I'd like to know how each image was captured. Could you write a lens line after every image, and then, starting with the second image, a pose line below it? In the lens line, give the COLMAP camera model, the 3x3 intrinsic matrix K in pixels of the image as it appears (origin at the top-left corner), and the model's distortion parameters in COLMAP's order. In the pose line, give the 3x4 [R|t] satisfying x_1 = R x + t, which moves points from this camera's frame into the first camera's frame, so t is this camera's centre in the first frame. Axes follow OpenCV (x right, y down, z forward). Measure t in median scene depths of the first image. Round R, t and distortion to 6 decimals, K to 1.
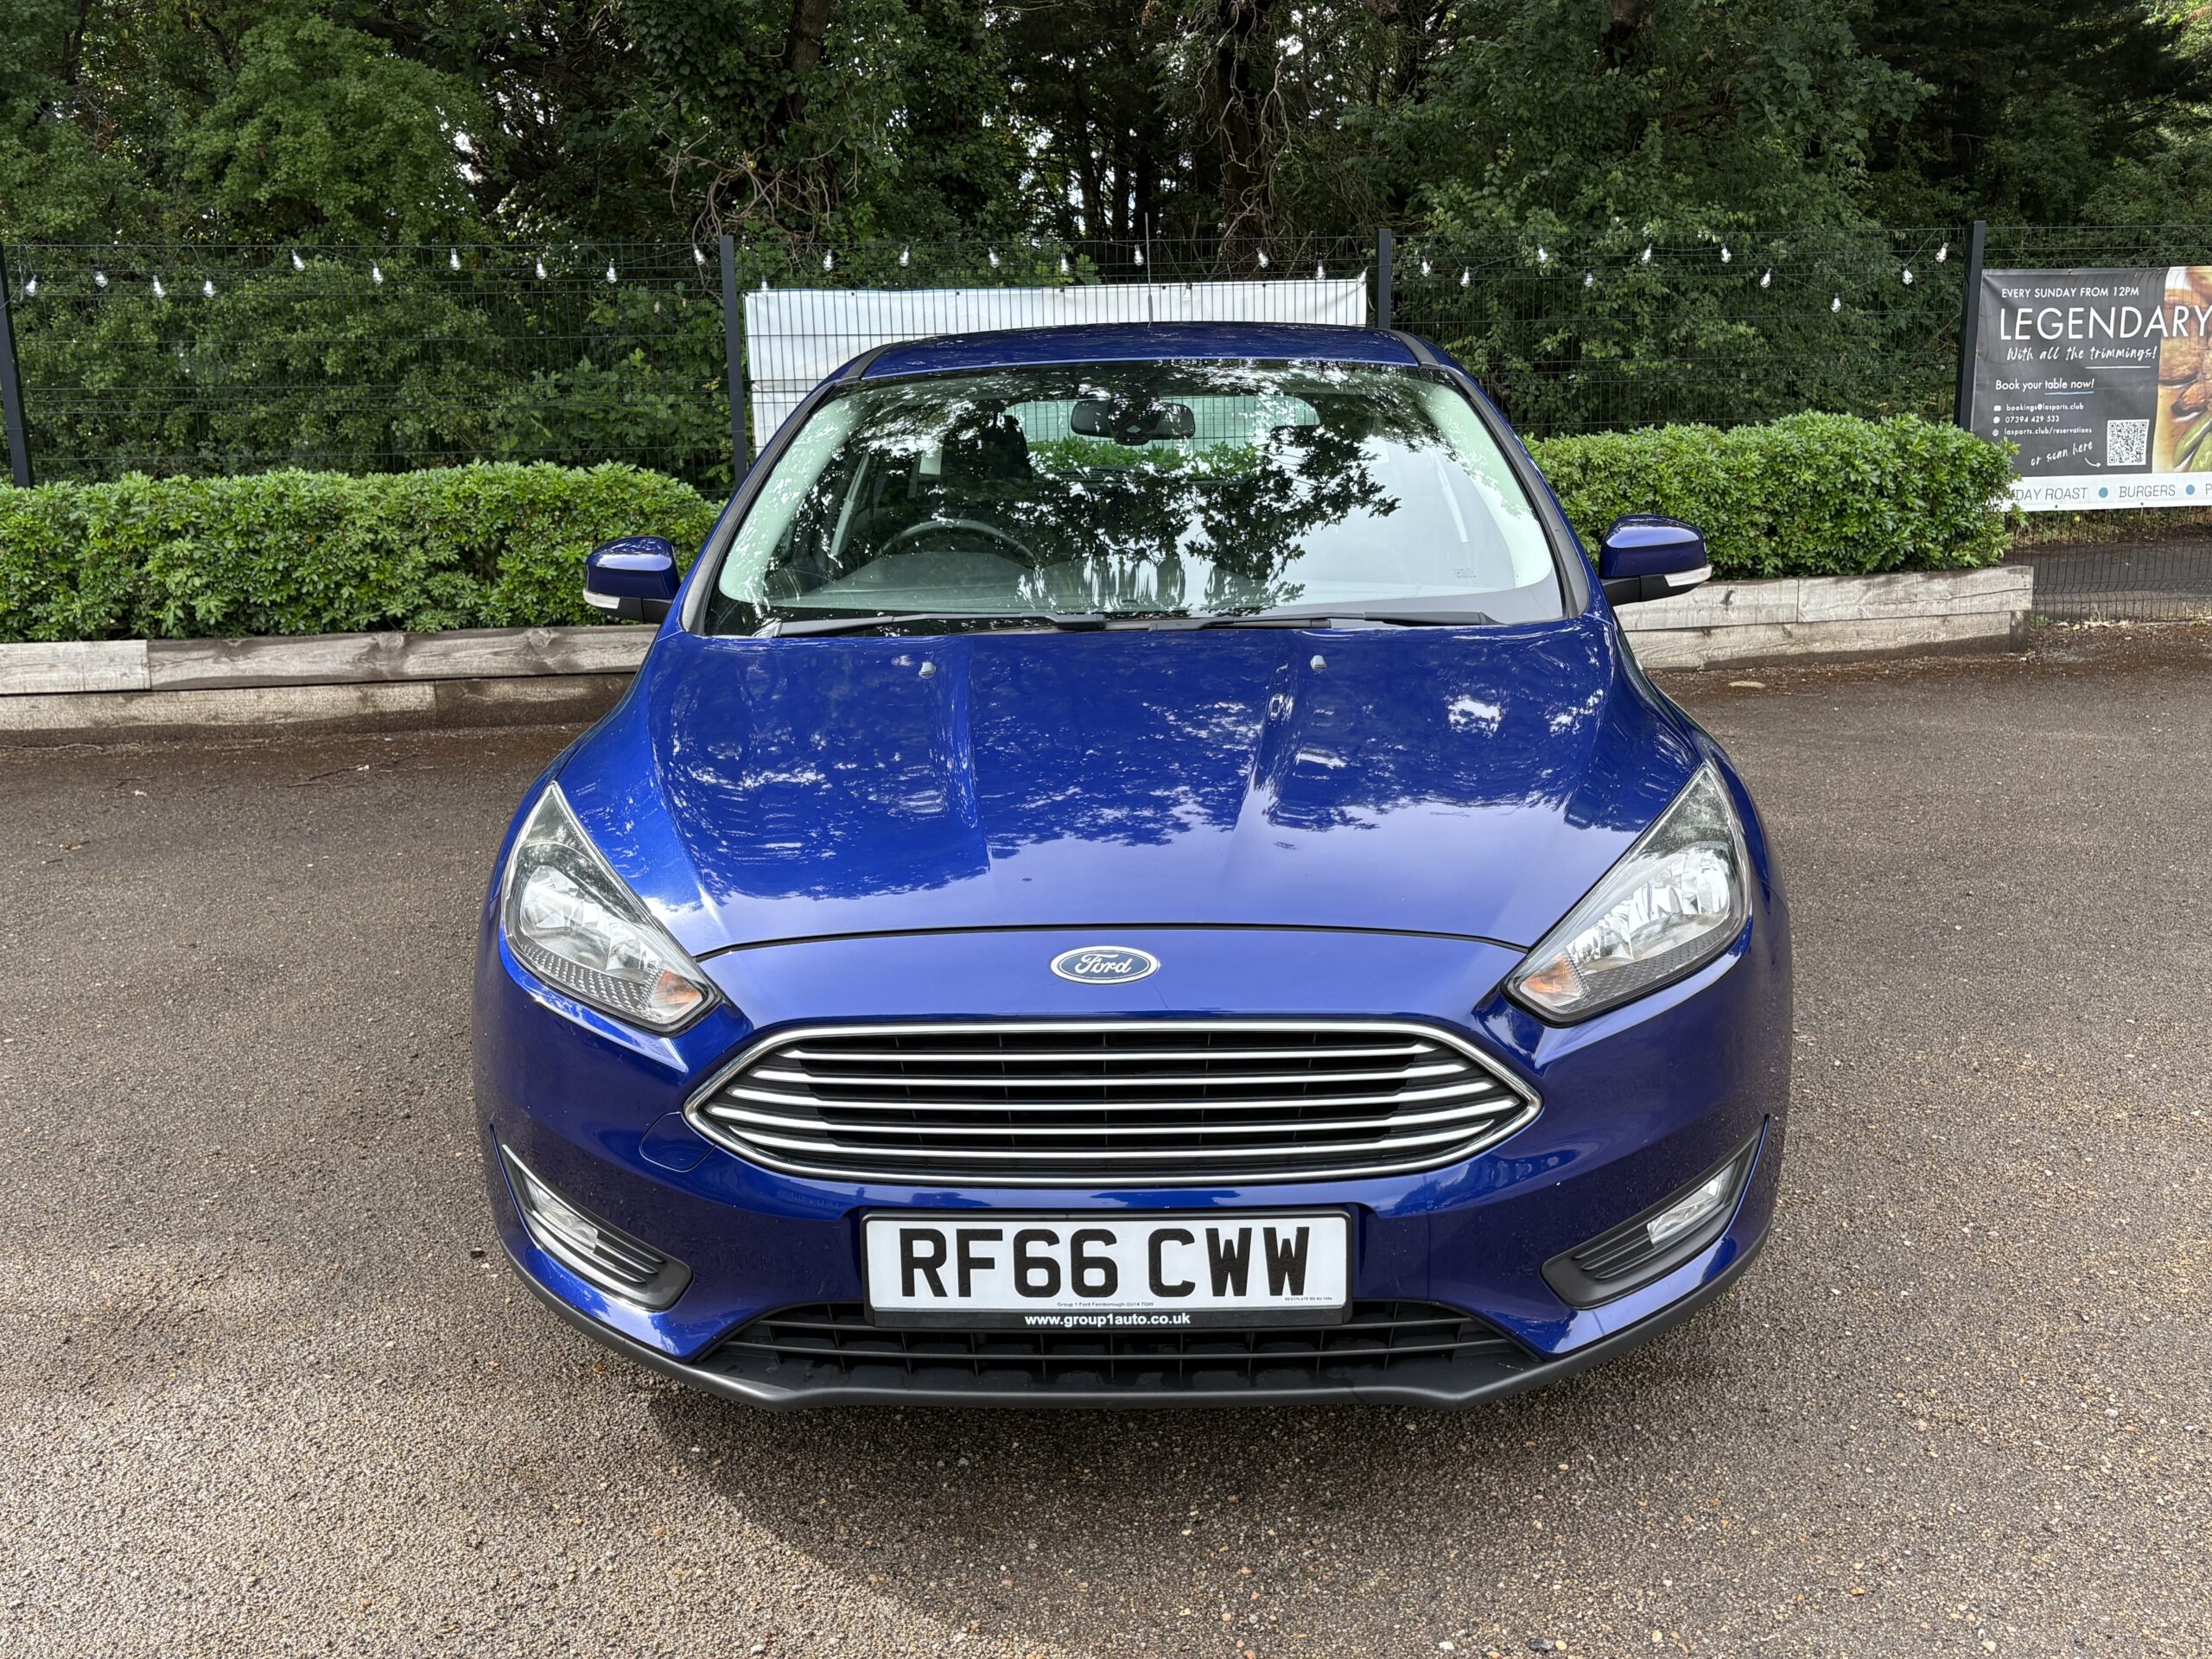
lens RADIAL K [[2044.7, 0, 1110.3], [0, 2044.7, 786.6], [0, 0, 1]] dist [0.042246, -0.013056]
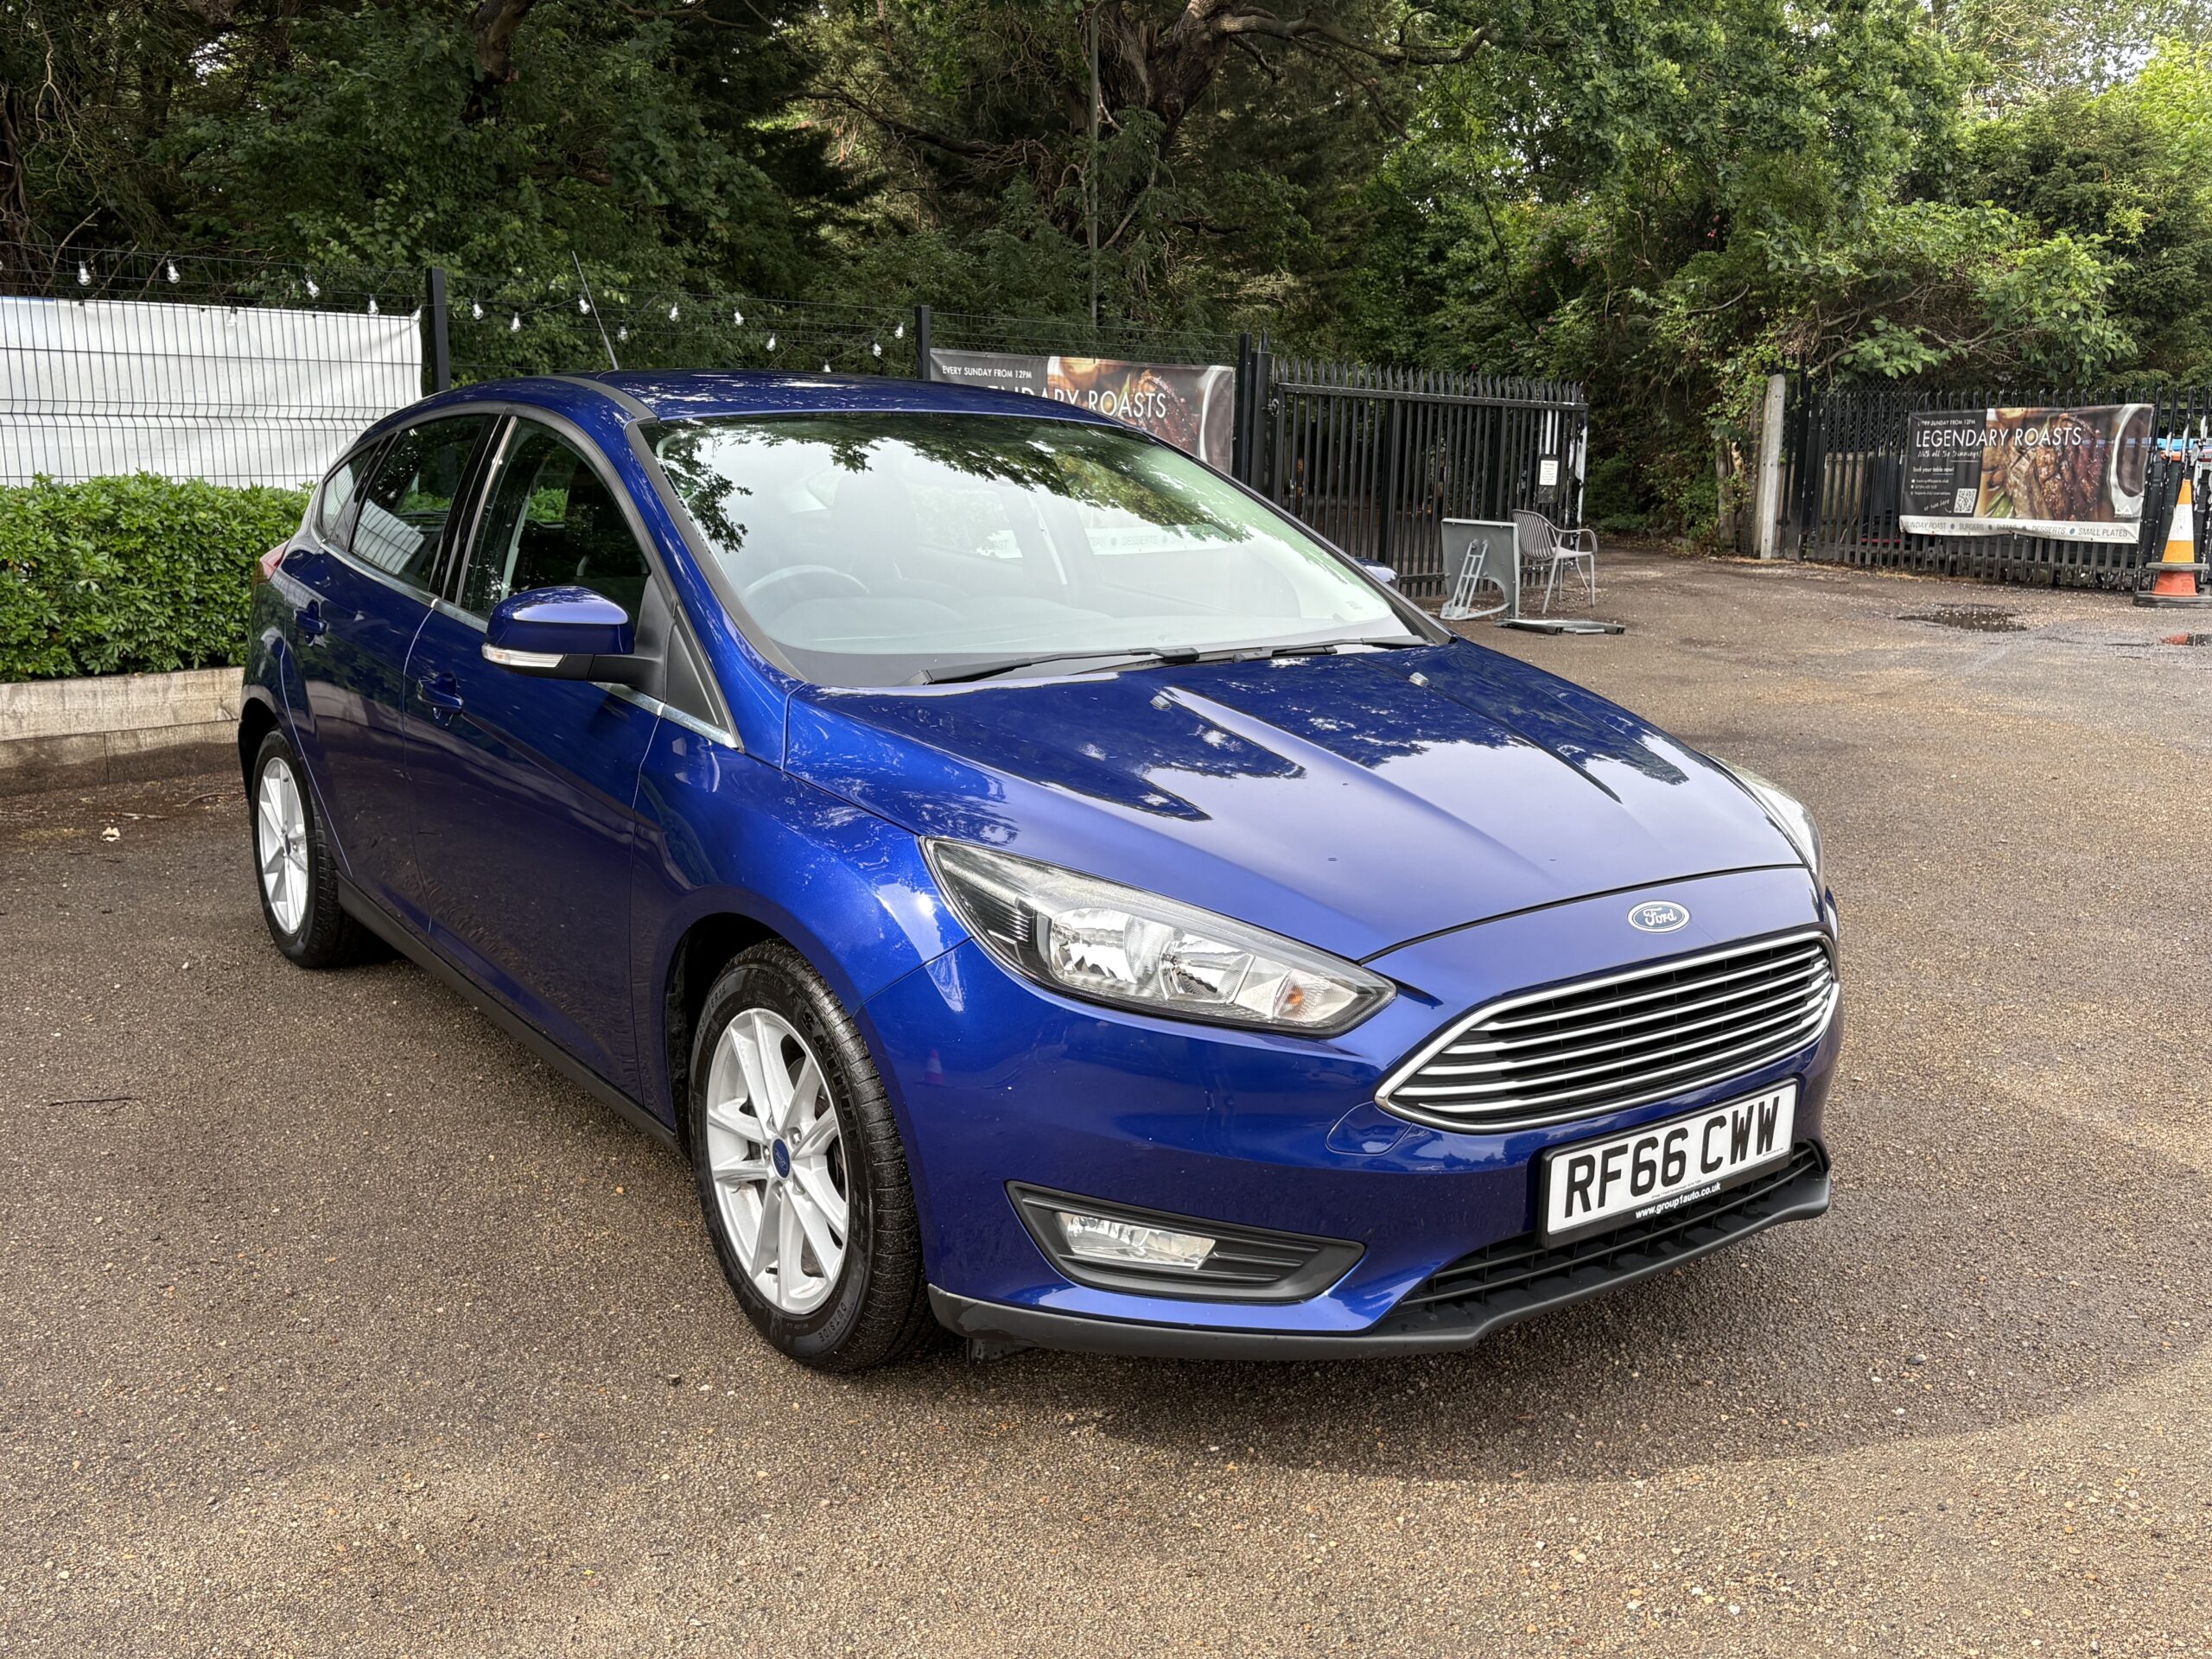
lens RADIAL K [[2033.5, 0, 1154.2], [0, 2033.5, 791.2], [0, 0, 1]] dist [0.042919, 0.013489]
pose [[0.765713, -0.081378, 0.638013, -0.734542], [0.093718, 0.995493, 0.014499, -0.026323], [-0.636318, 0.048691, 0.769889, 0.167192]]
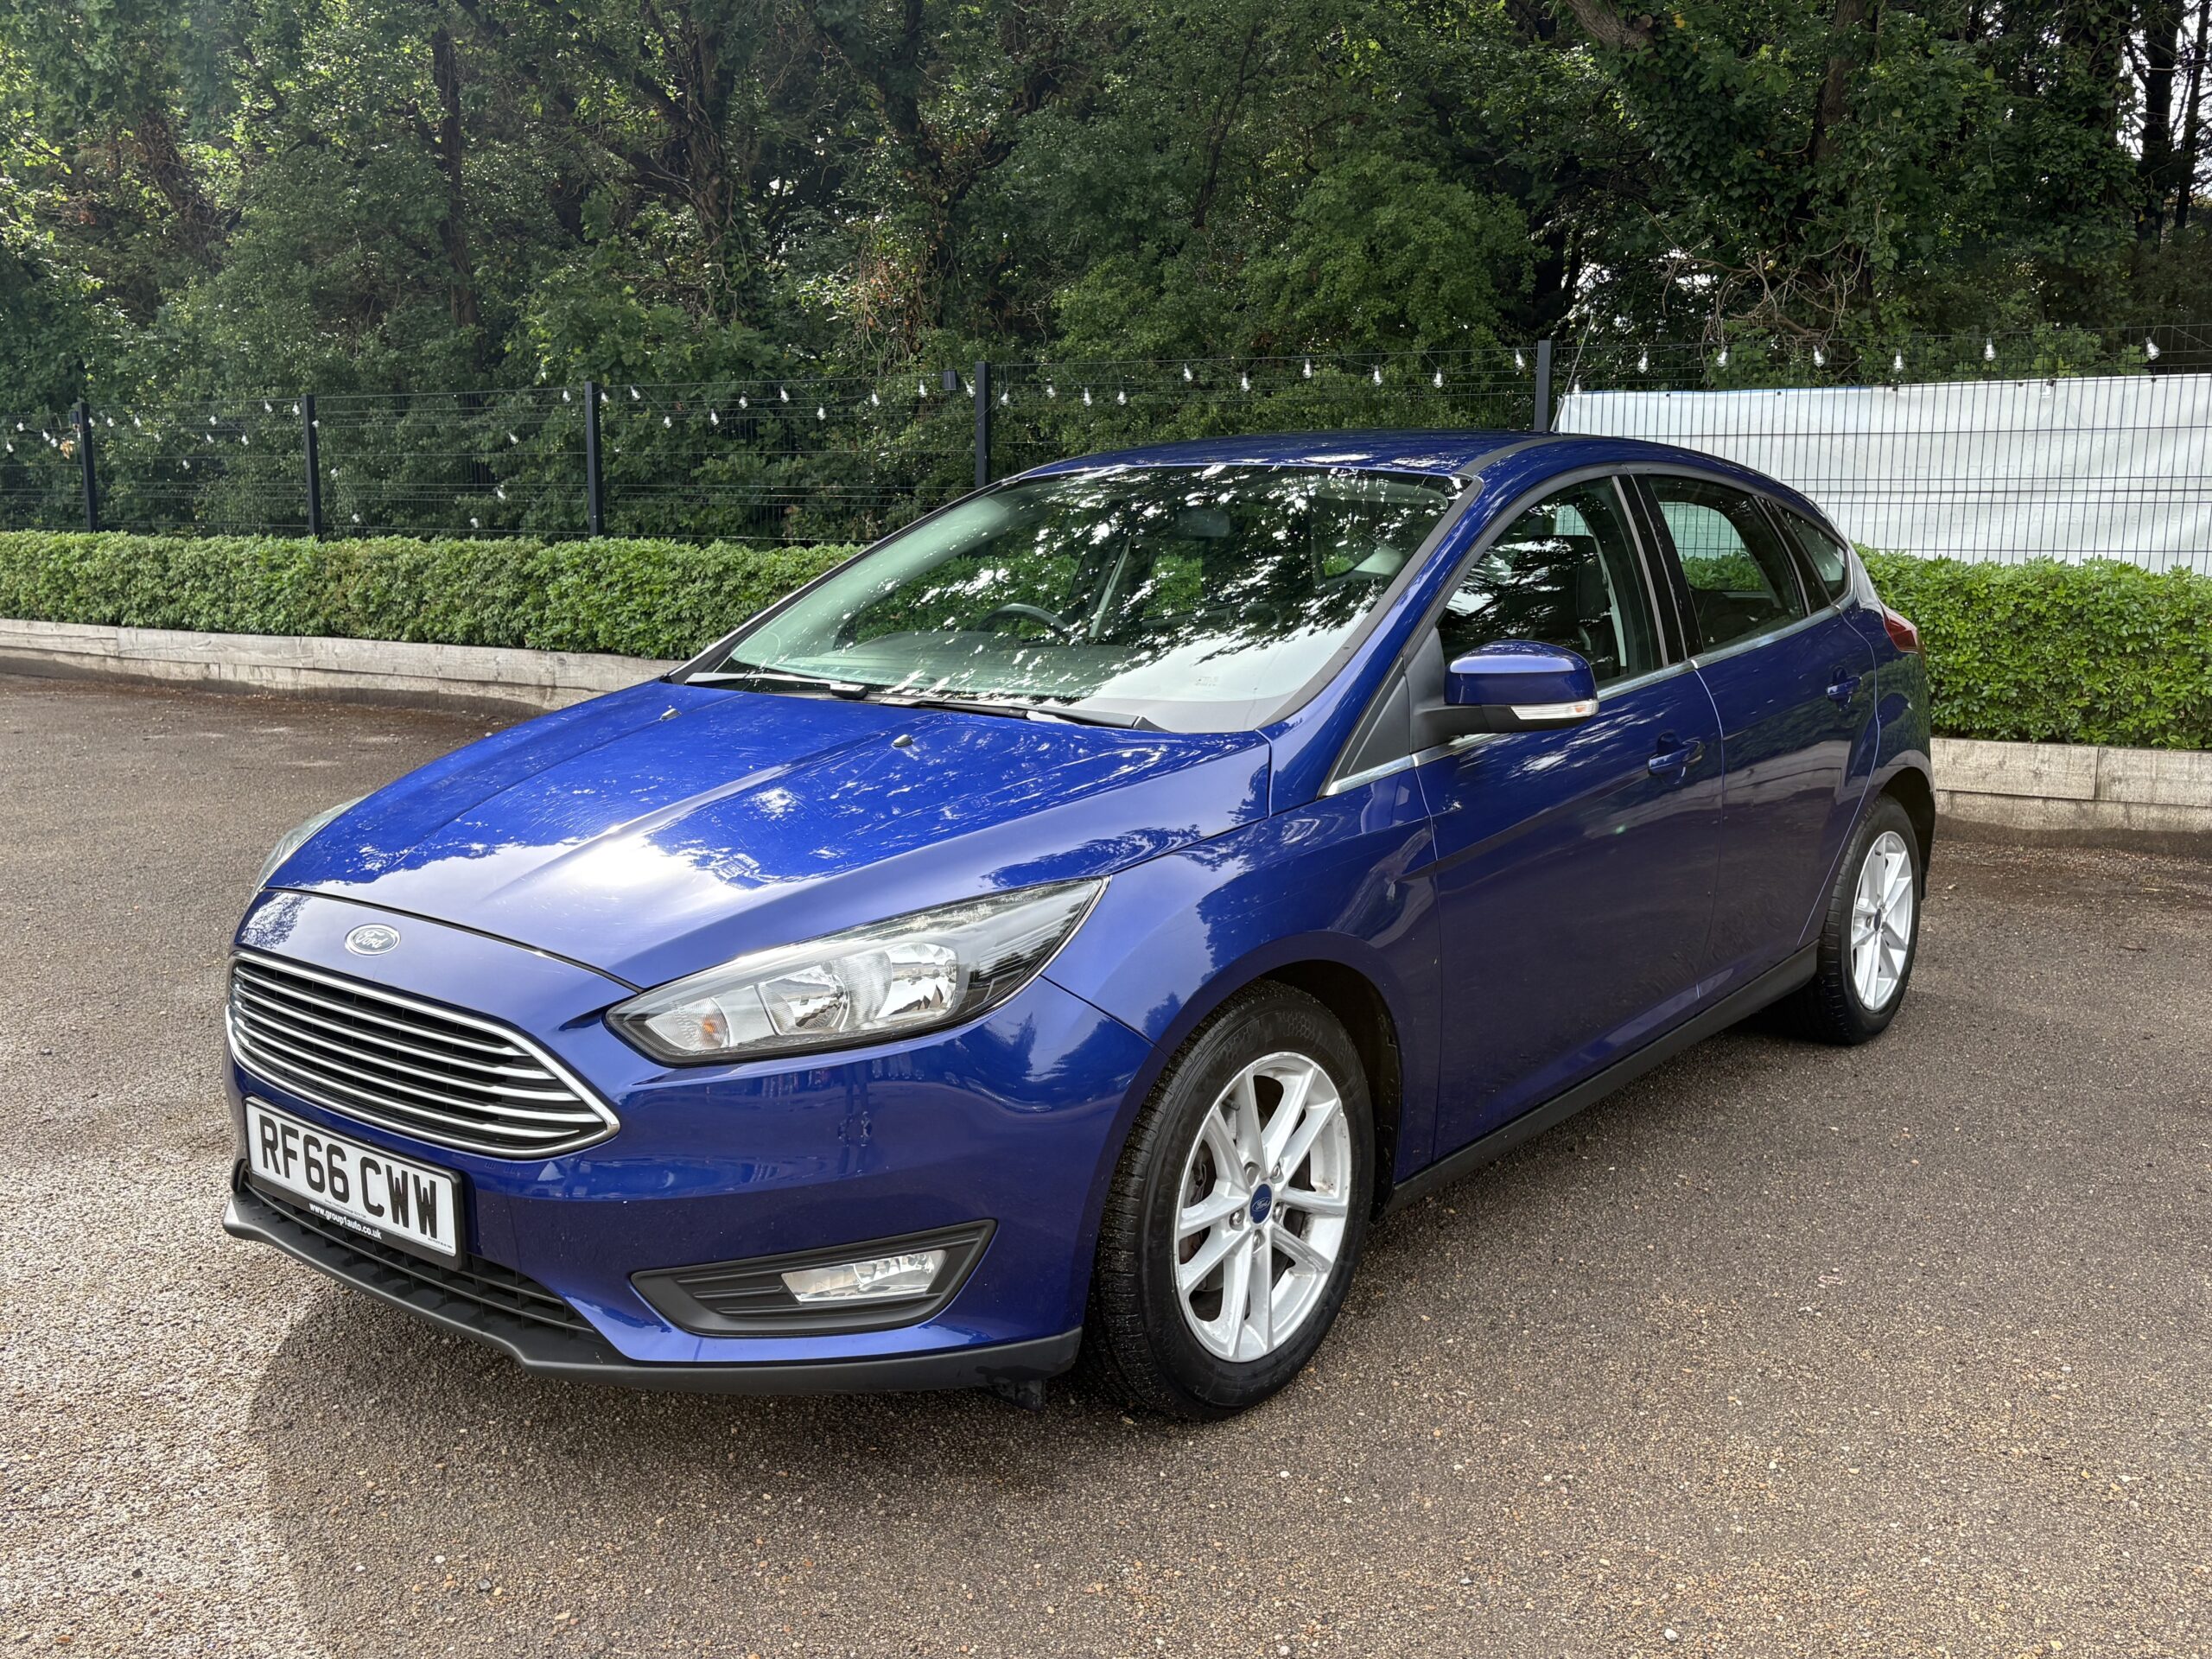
lens RADIAL K [[2004.6, 0, 1106.0], [0, 2004.6, 829.5], [0, 0, 1]] dist [0.040941, 0.017386]
pose [[0.795514, 0.127204, -0.592433, 0.769959], [-0.139728, 0.989876, 0.024916, -0.052320], [0.589604, 0.062959, 0.805235, 0.190582]]
